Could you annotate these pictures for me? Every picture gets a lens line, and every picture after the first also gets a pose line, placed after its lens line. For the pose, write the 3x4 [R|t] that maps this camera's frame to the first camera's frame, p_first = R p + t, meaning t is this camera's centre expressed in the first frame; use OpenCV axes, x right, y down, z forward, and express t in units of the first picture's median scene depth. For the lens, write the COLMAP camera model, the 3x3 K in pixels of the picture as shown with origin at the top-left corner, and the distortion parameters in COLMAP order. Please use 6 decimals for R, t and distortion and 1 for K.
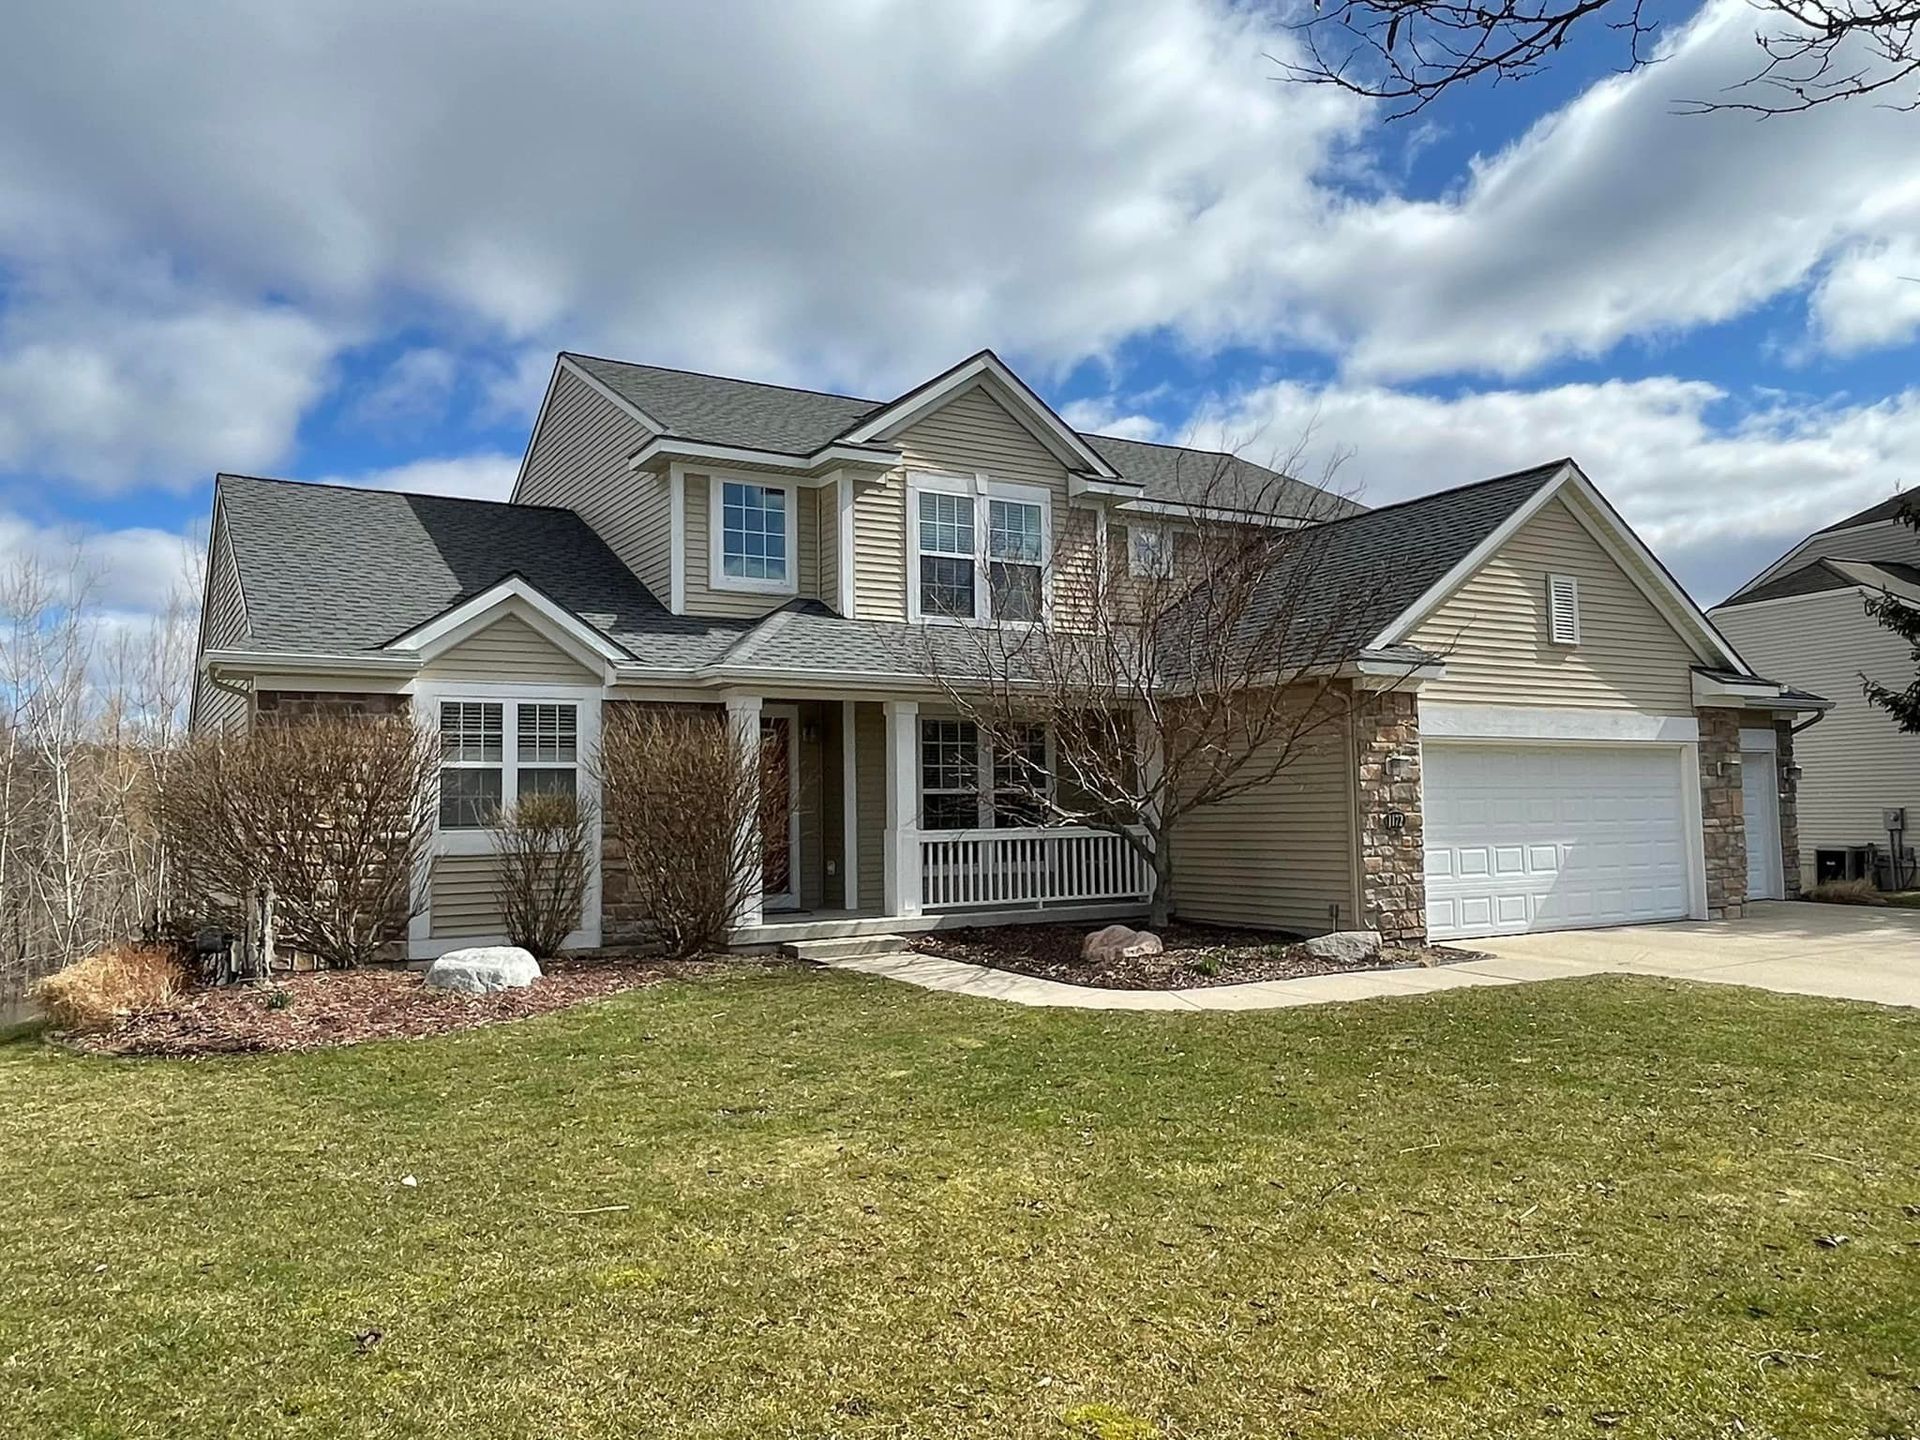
lens RADIAL K [[1385.4, 0, 960.0], [0, 1385.4, 720.0], [0, 0, 1]] dist [0.072642, 0.000014]
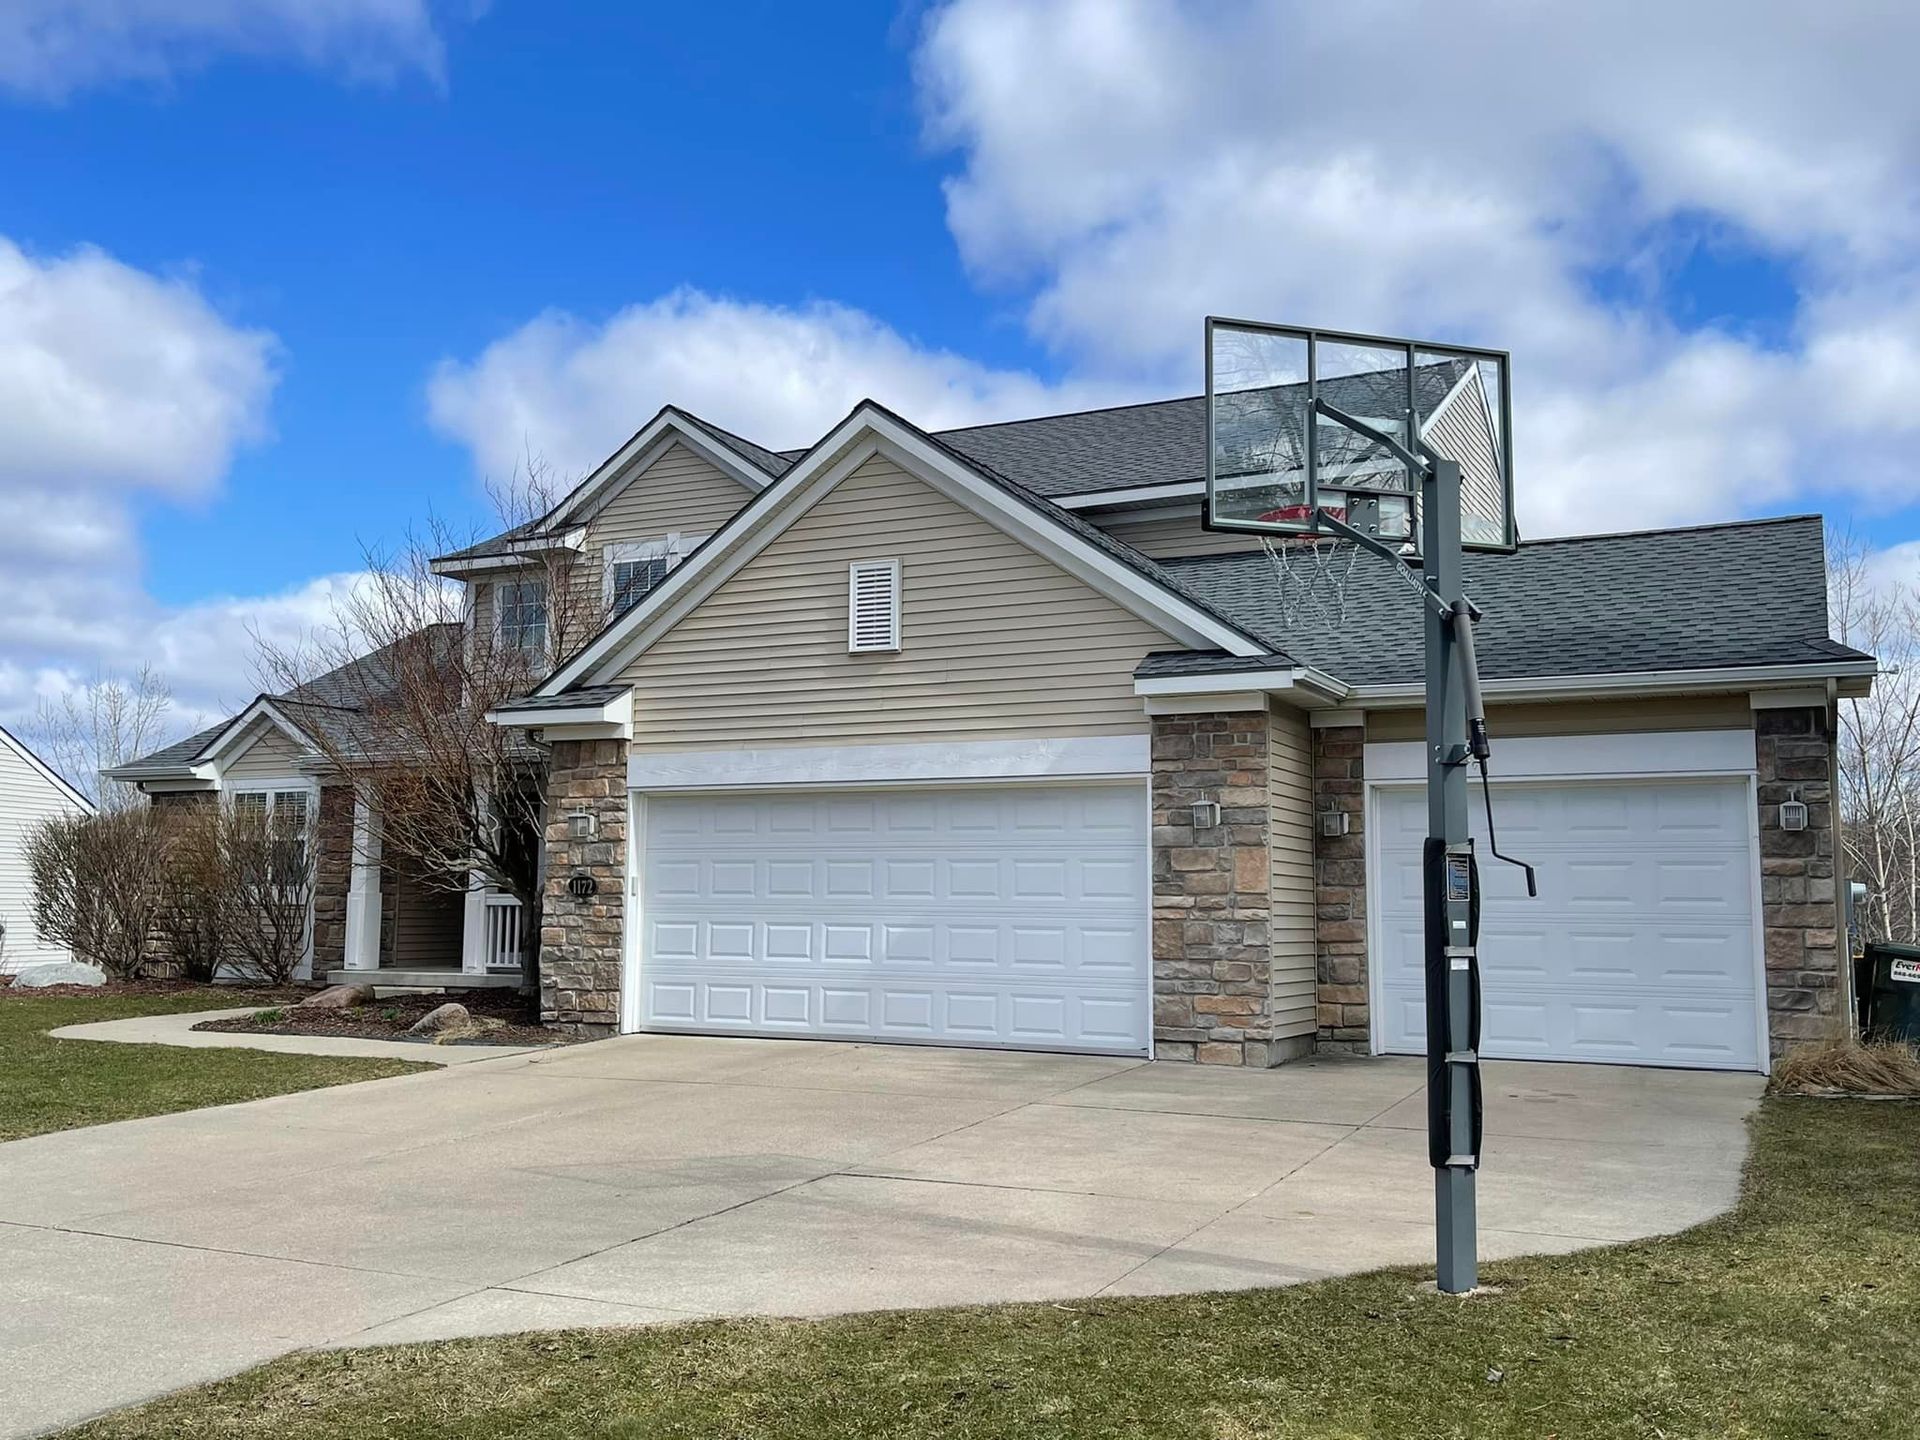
lens RADIAL K [[1737.5, 0, 960.0], [0, 1737.5, 720.0], [0, 0, 1]] dist [0.053622, -0.003663]
pose [[0.520195, -0.071412, -0.851056, 1.312862], [0.038037, 0.997446, -0.060446, 0.041248], [0.853200, -0.000928, 0.521583, 0.605175]]
